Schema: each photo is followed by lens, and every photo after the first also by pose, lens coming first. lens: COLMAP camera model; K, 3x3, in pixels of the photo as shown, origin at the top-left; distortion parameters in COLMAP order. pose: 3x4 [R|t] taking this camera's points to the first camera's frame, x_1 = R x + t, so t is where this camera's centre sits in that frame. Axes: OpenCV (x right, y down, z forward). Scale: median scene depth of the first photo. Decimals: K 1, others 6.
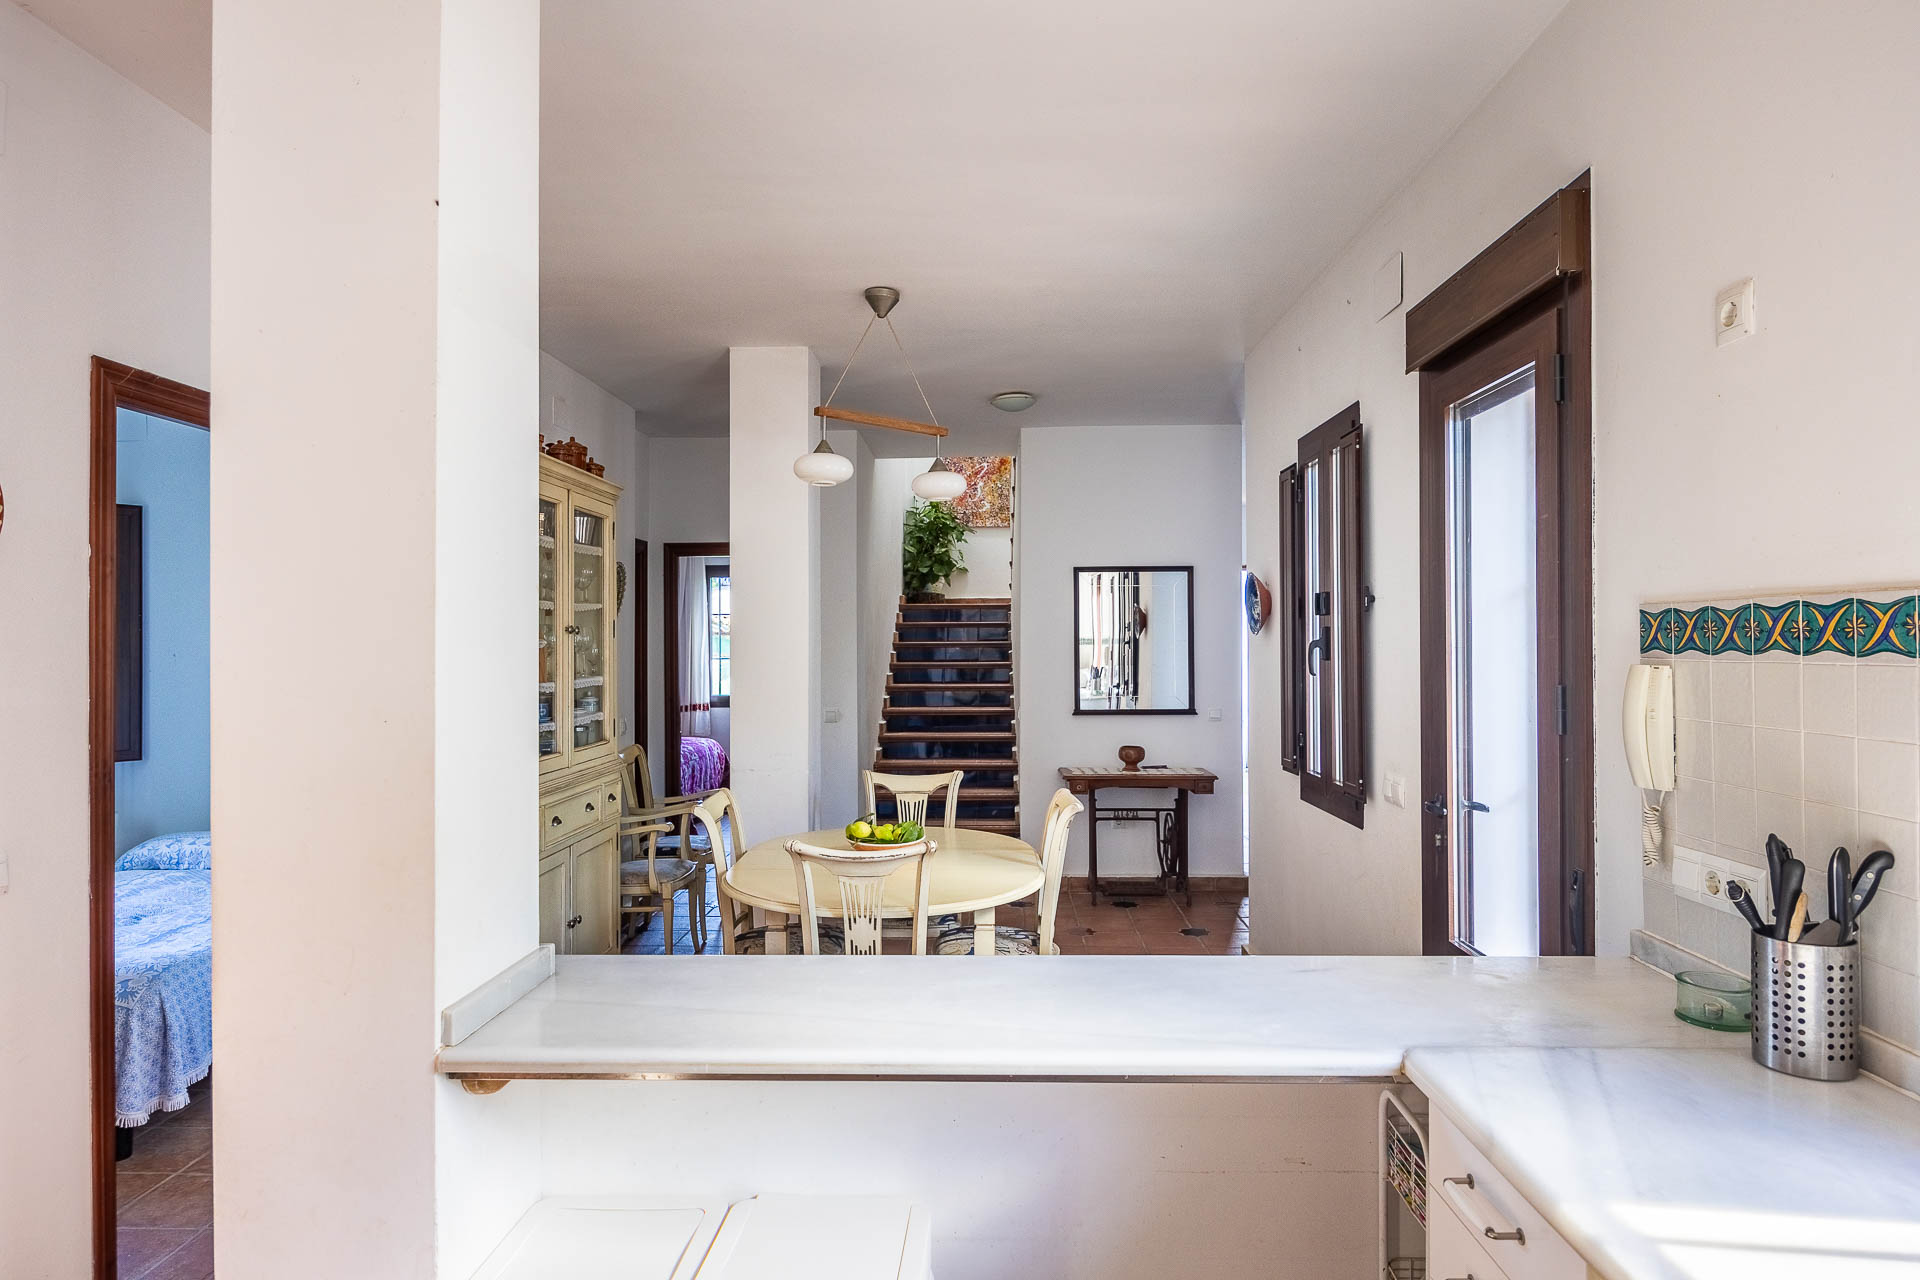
lens RADIAL K [[1059.6, 0, 960.0], [0, 1059.6, 640.0], [0, 0, 1]] dist [-0.006407, -0.001802]
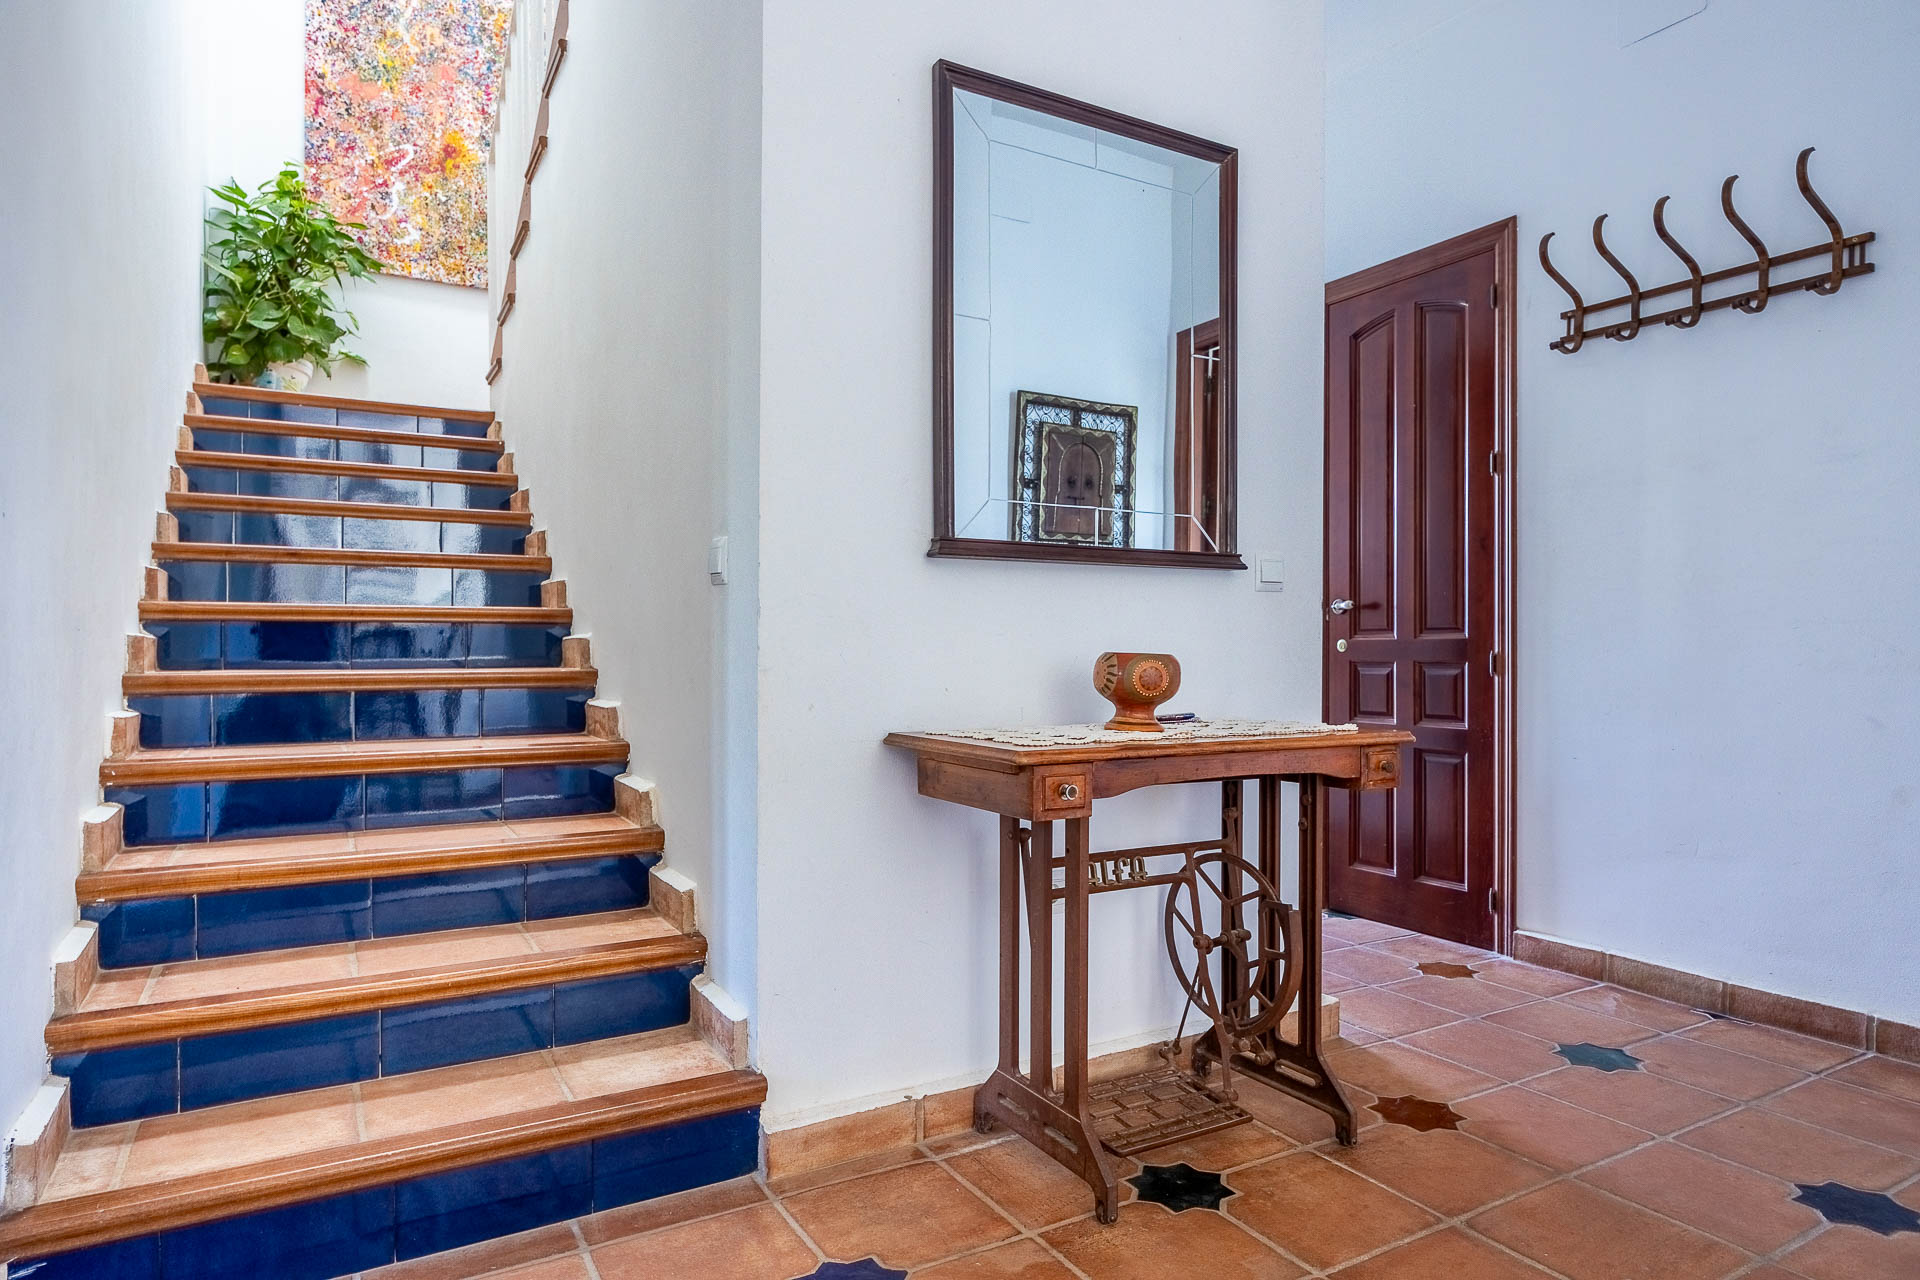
lens RADIAL K [[1119.9, 0, 960.0], [0, 1119.9, 640.0], [0, 0, 1]] dist [0.004796, 0.001133]
pose [[0.846855, 0.010674, 0.531717, -0.044820], [-0.008421, 0.999942, -0.006662, 0.079213], [-0.531757, 0.001164, 0.846896, 0.594951]]
